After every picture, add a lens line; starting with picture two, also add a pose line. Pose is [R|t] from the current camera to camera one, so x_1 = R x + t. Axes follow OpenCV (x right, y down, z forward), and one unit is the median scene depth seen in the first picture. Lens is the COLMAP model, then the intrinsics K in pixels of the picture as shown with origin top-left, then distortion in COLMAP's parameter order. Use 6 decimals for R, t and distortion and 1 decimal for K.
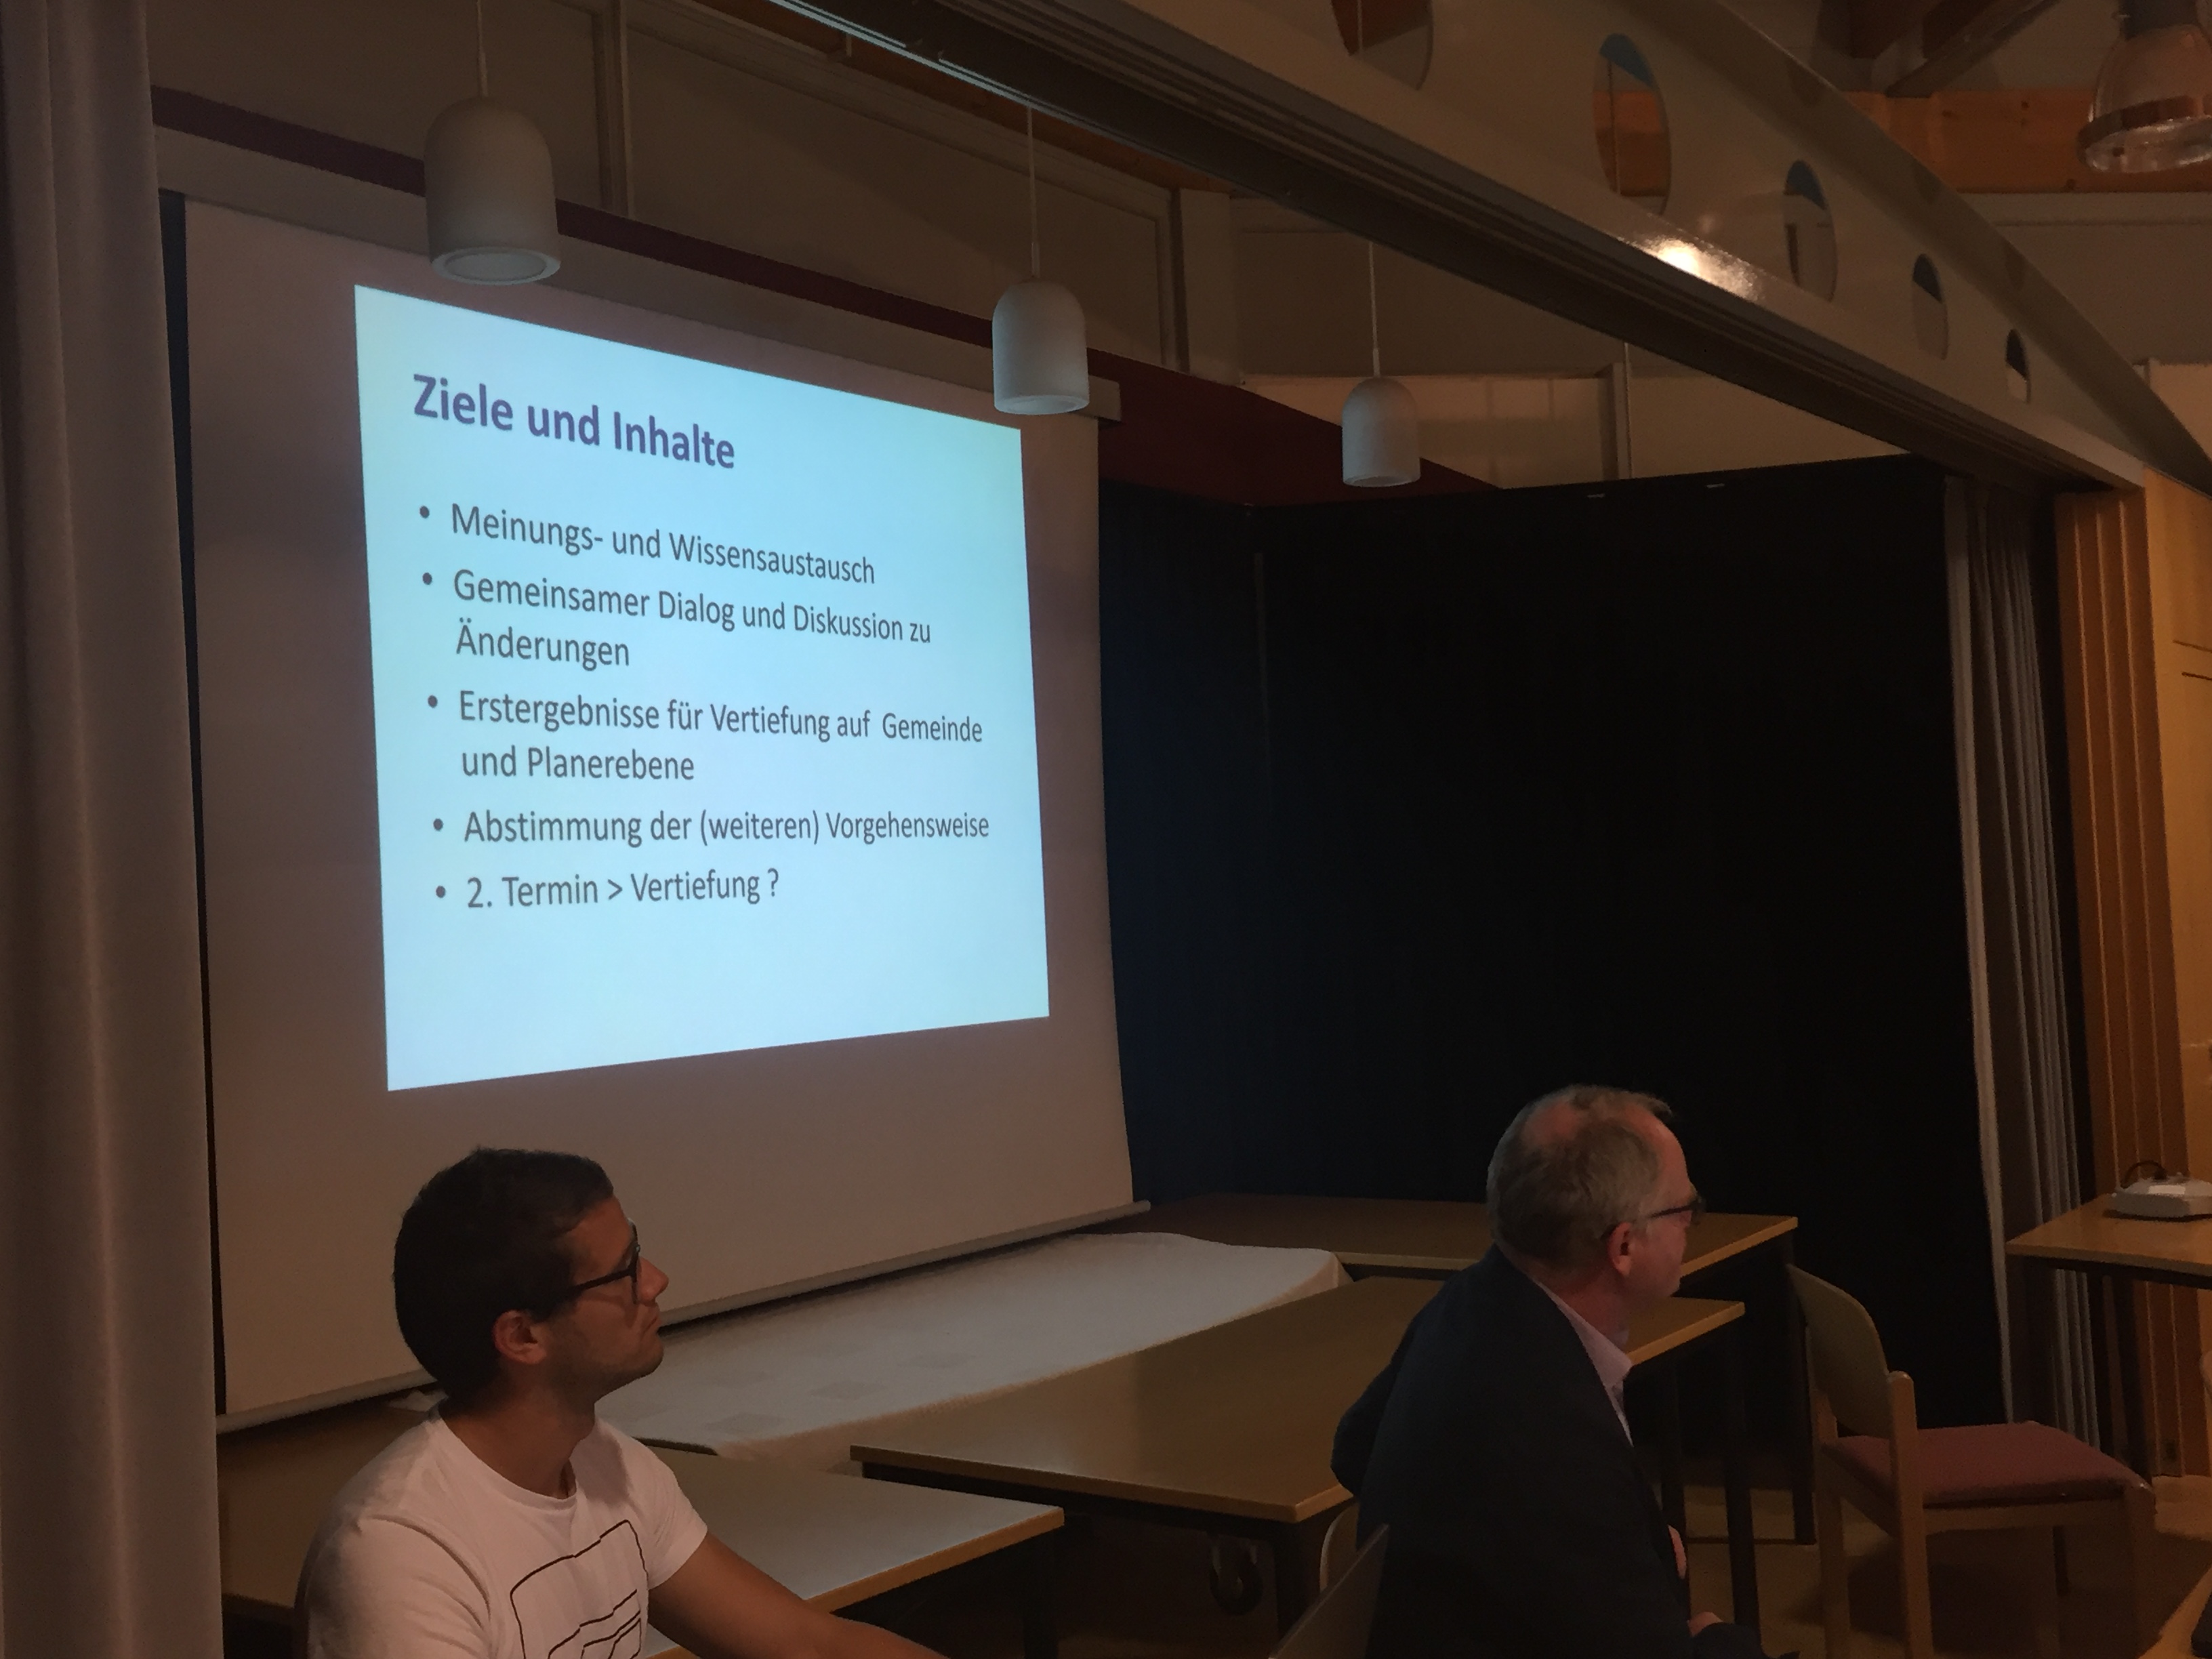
lens RADIAL K [[2293.4, 0, 1055.6], [0, 2293.4, 818.7], [0, 0, 1]] dist [0.090150, -0.126225]
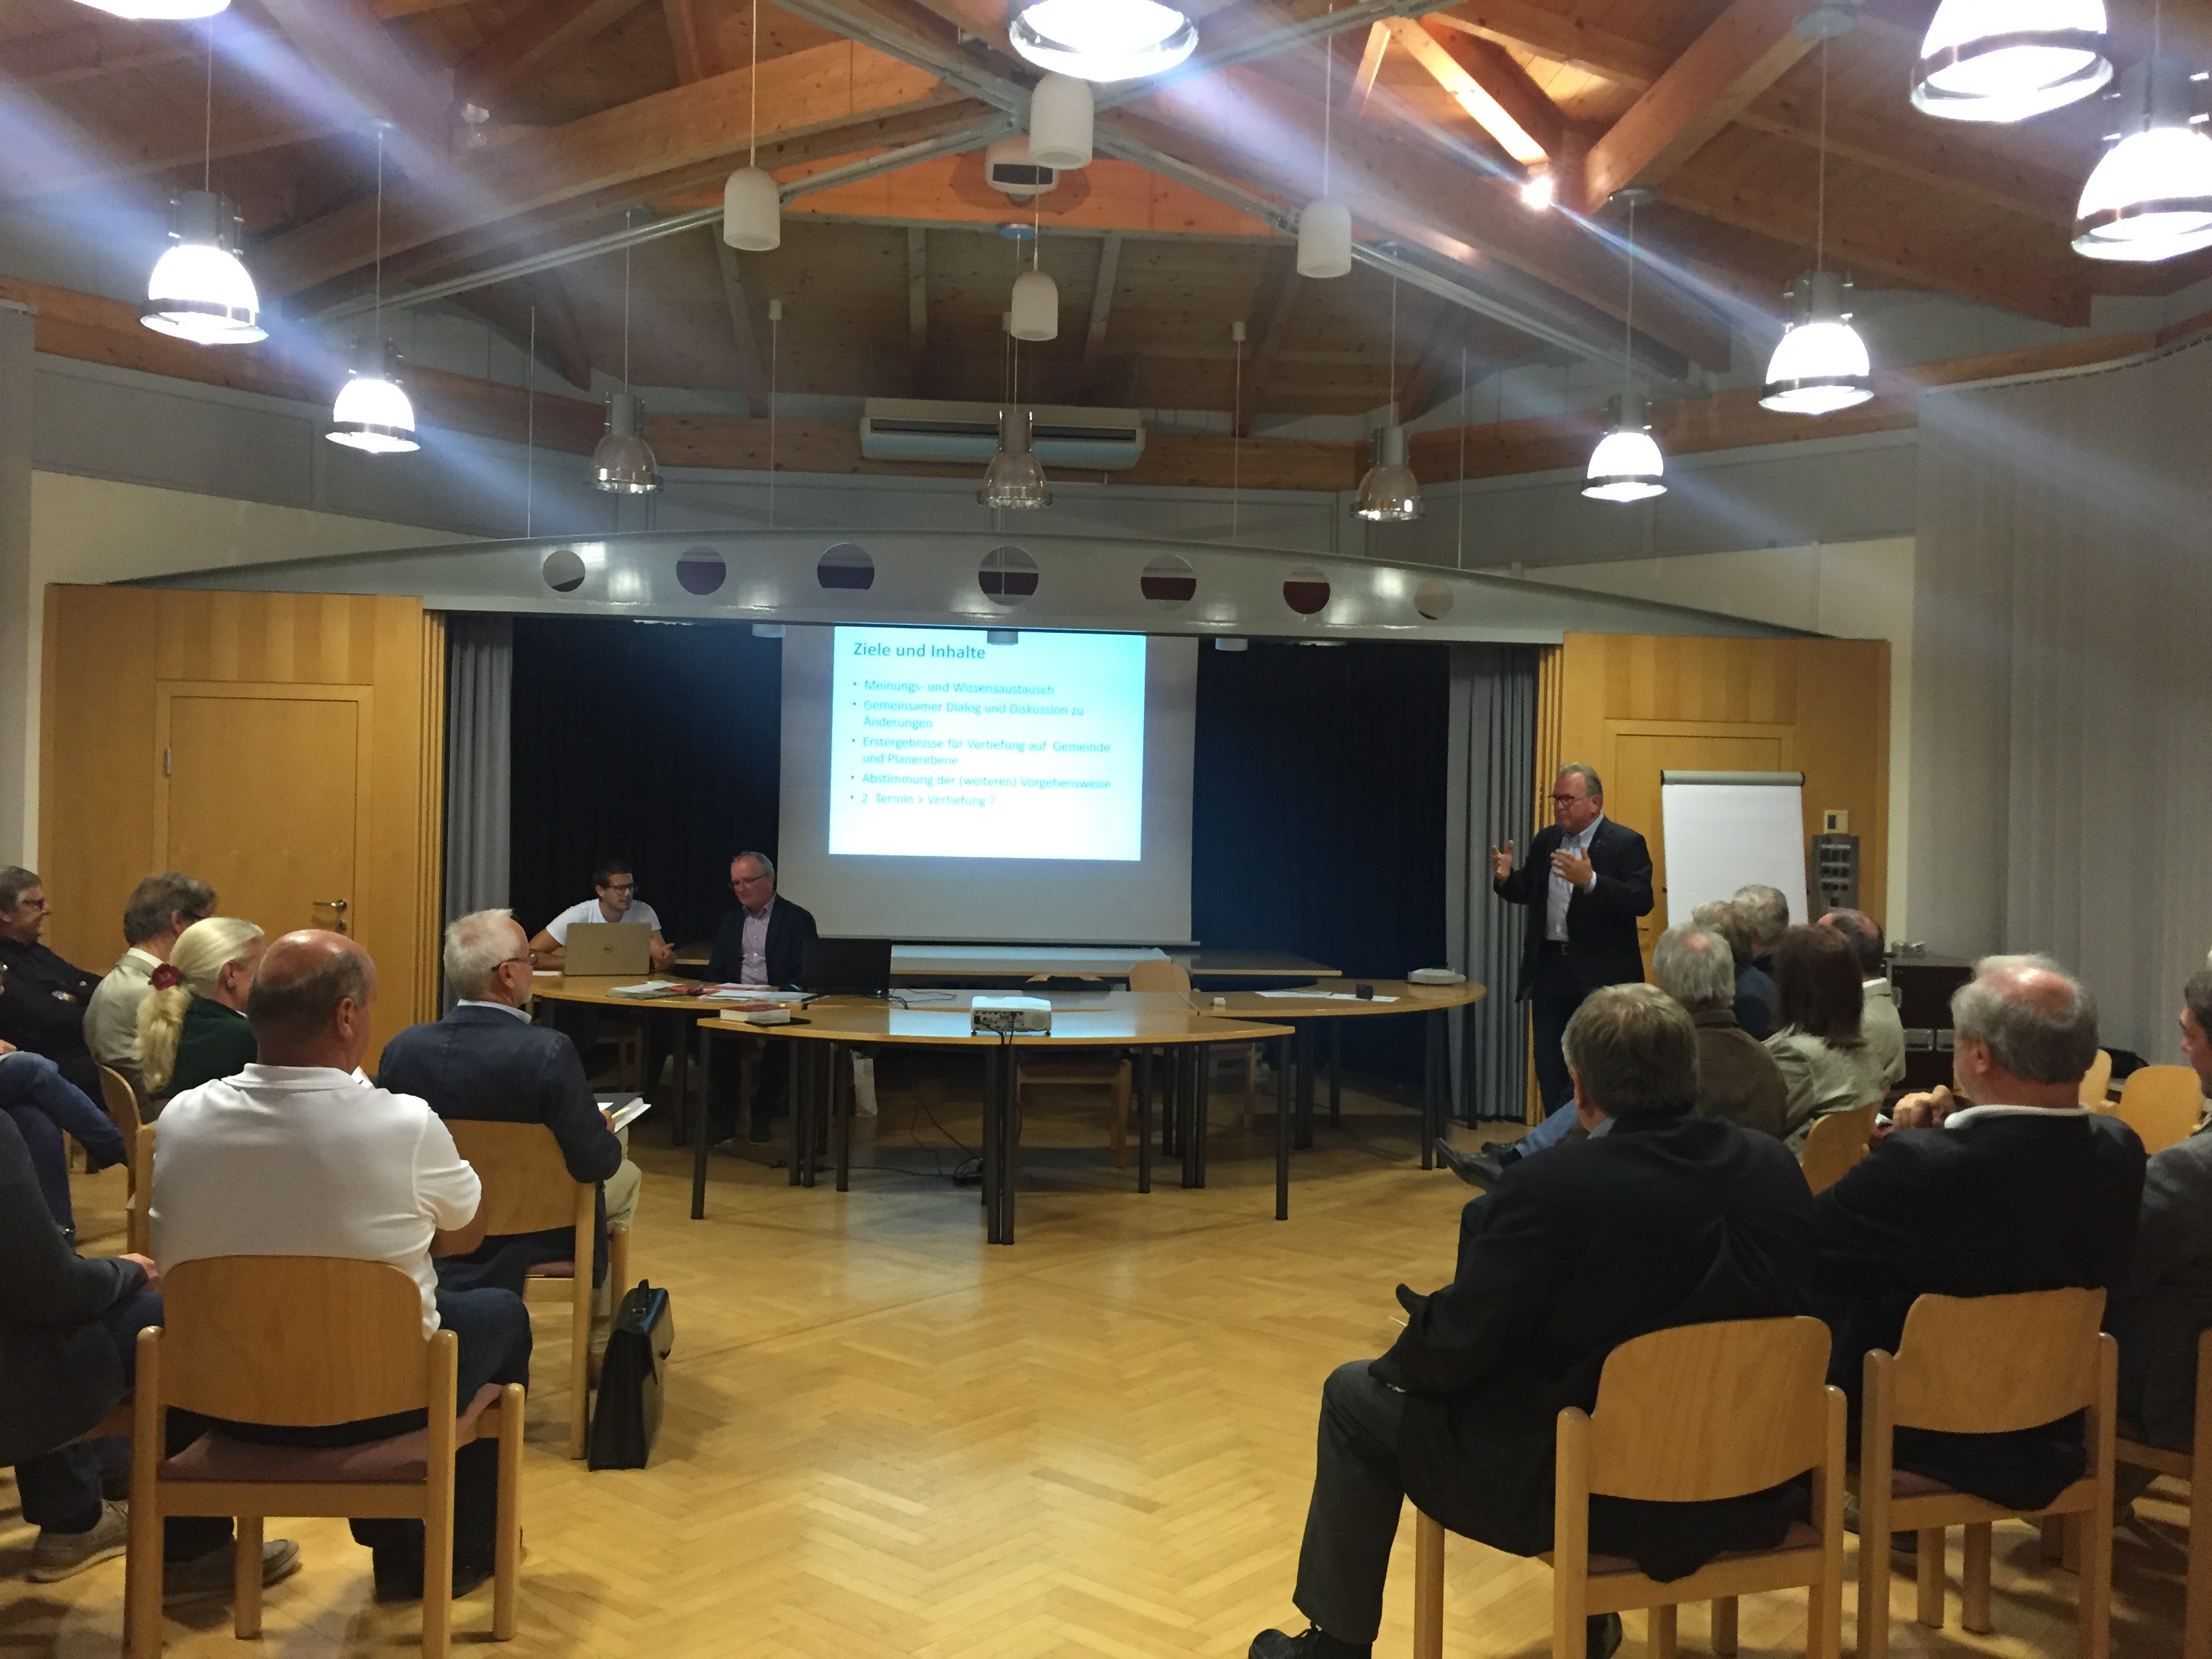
lens RADIAL K [[1870.4, 0, 1106.0], [0, 1870.4, 829.5], [0, 0, 1]] dist [0.066139, -0.087672]
pose [[0.657240, 0.066274, -0.750761, 1.794941], [-0.026472, 0.997542, 0.064885, -0.095812], [0.753216, -0.022770, 0.657379, -0.459843]]
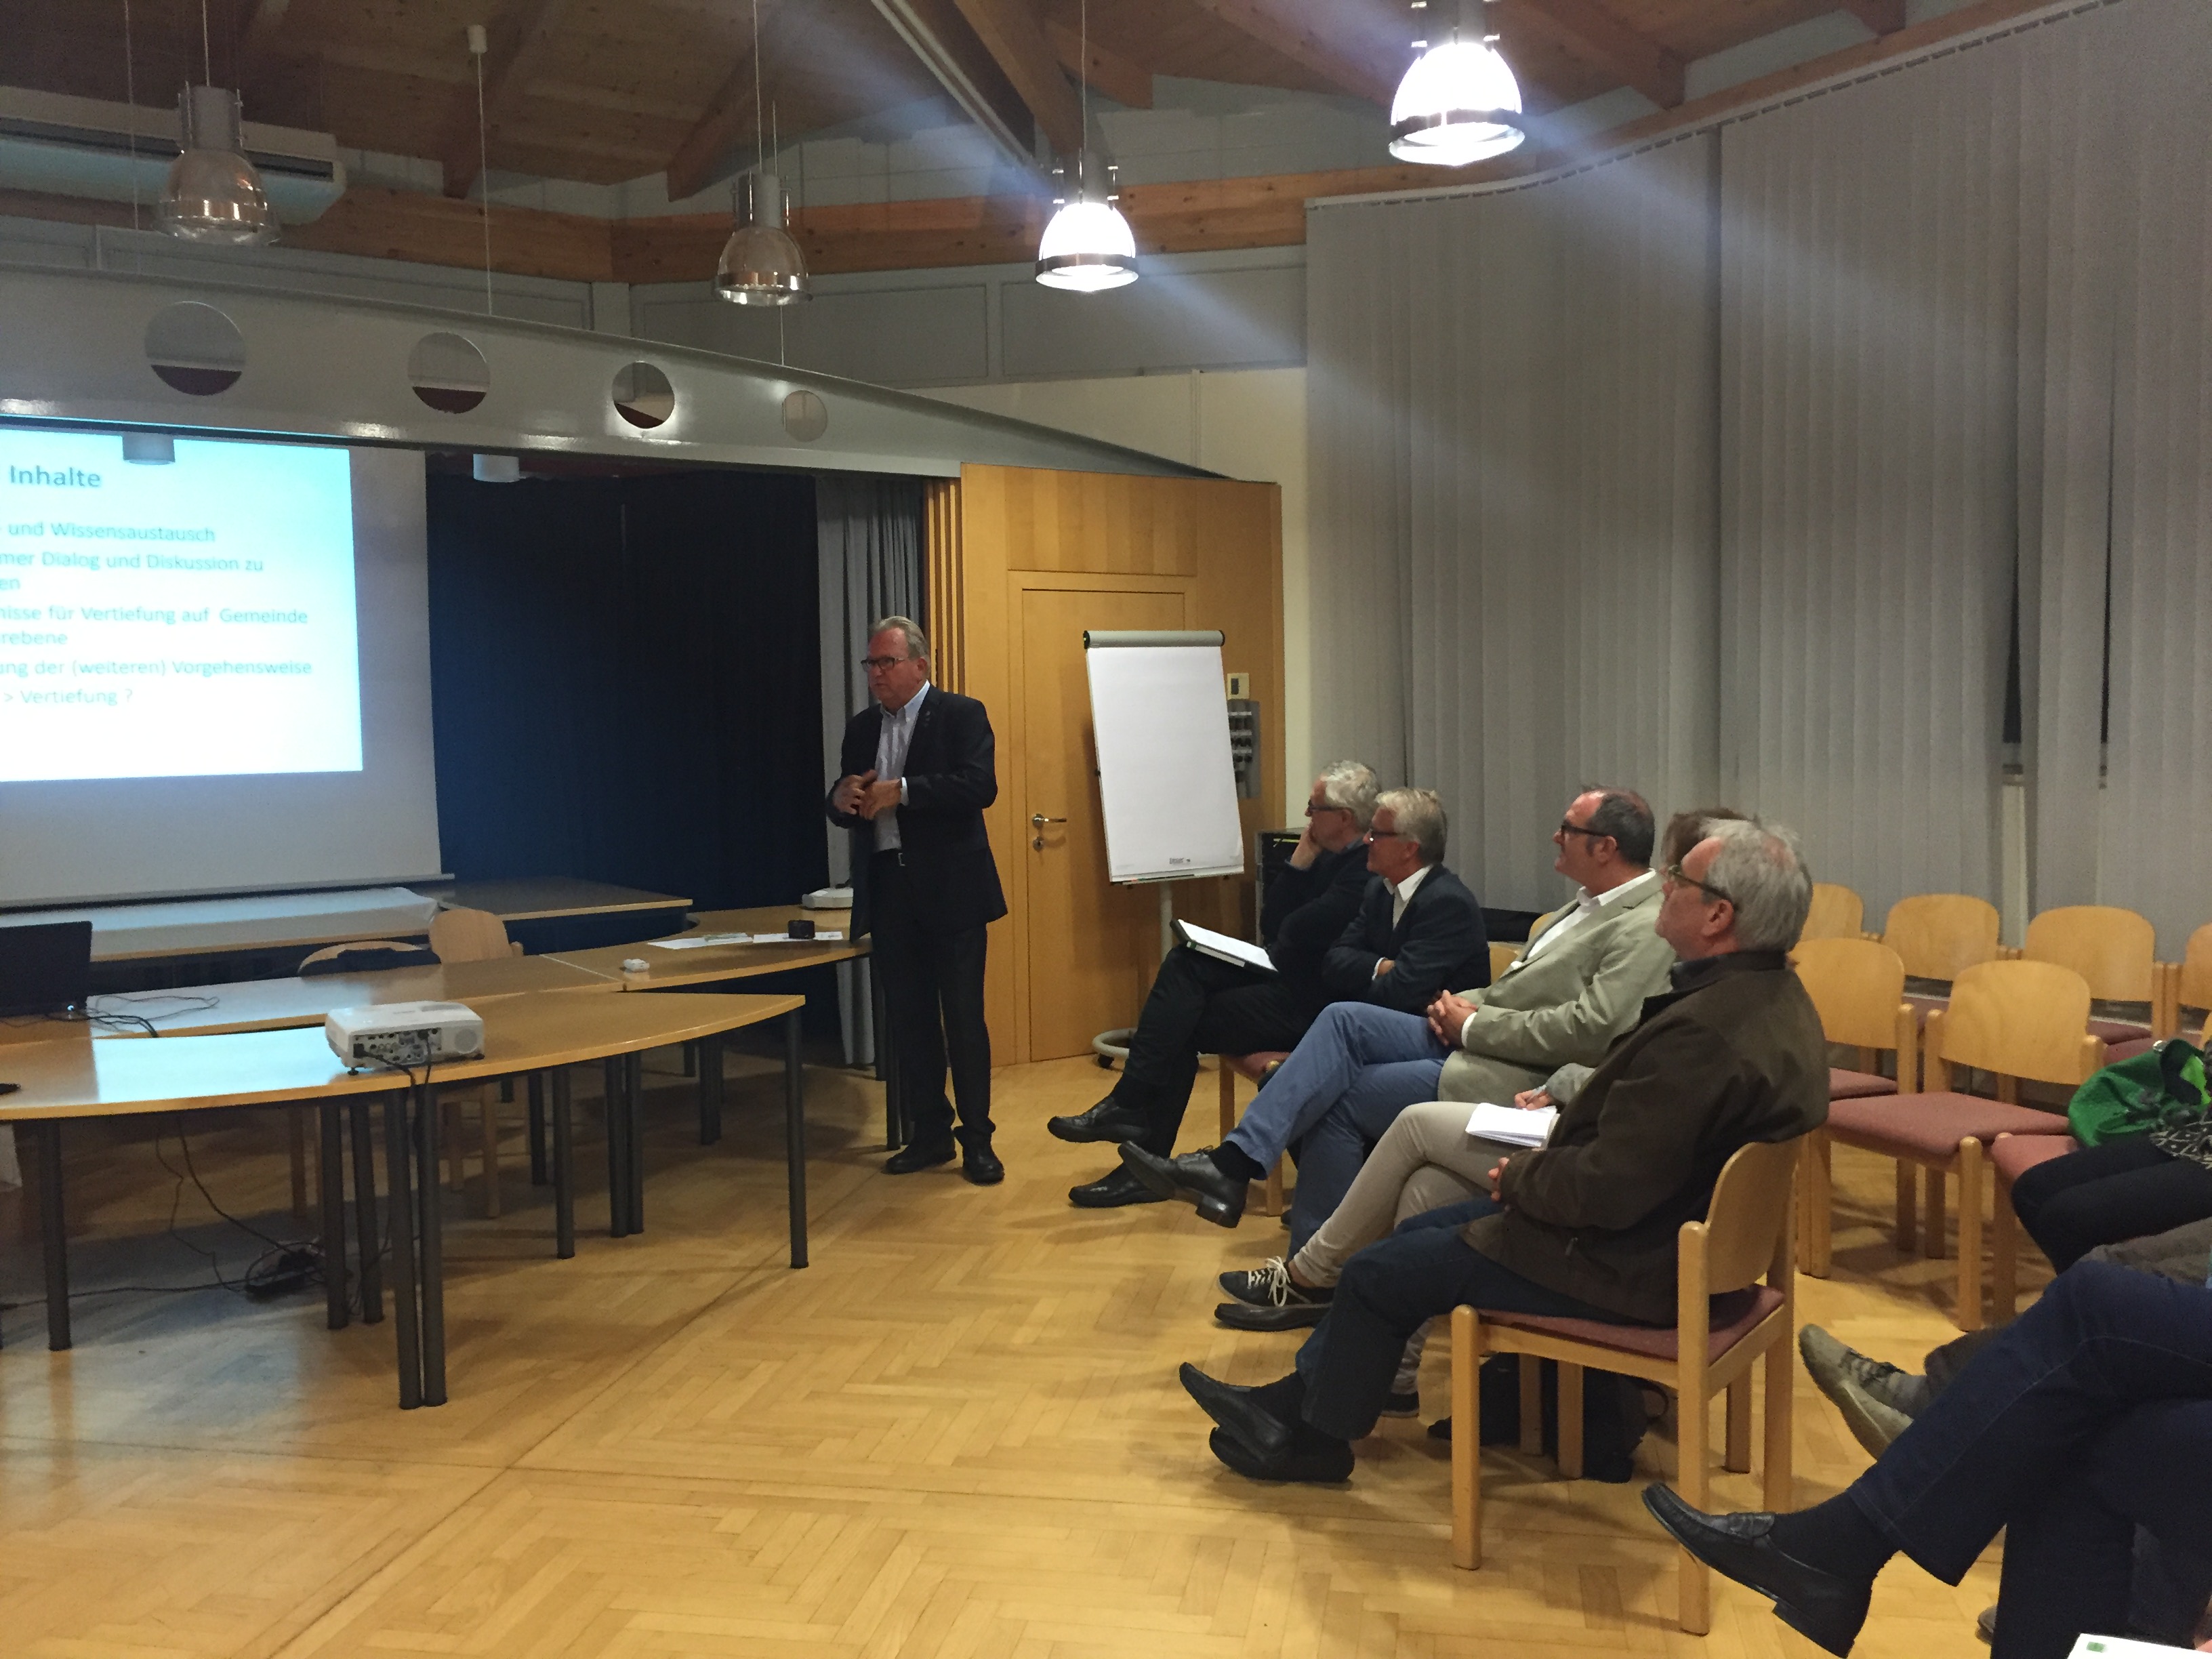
lens RADIAL K [[1870.4, 0, 1106.0], [0, 1870.4, 829.5], [0, 0, 1]] dist [0.066139, -0.087672]
pose [[0.942406, 0.053480, -0.330169, 1.265467], [-0.016072, 0.993235, 0.115006, -0.061450], [0.334085, -0.103075, 0.936890, -0.283080]]
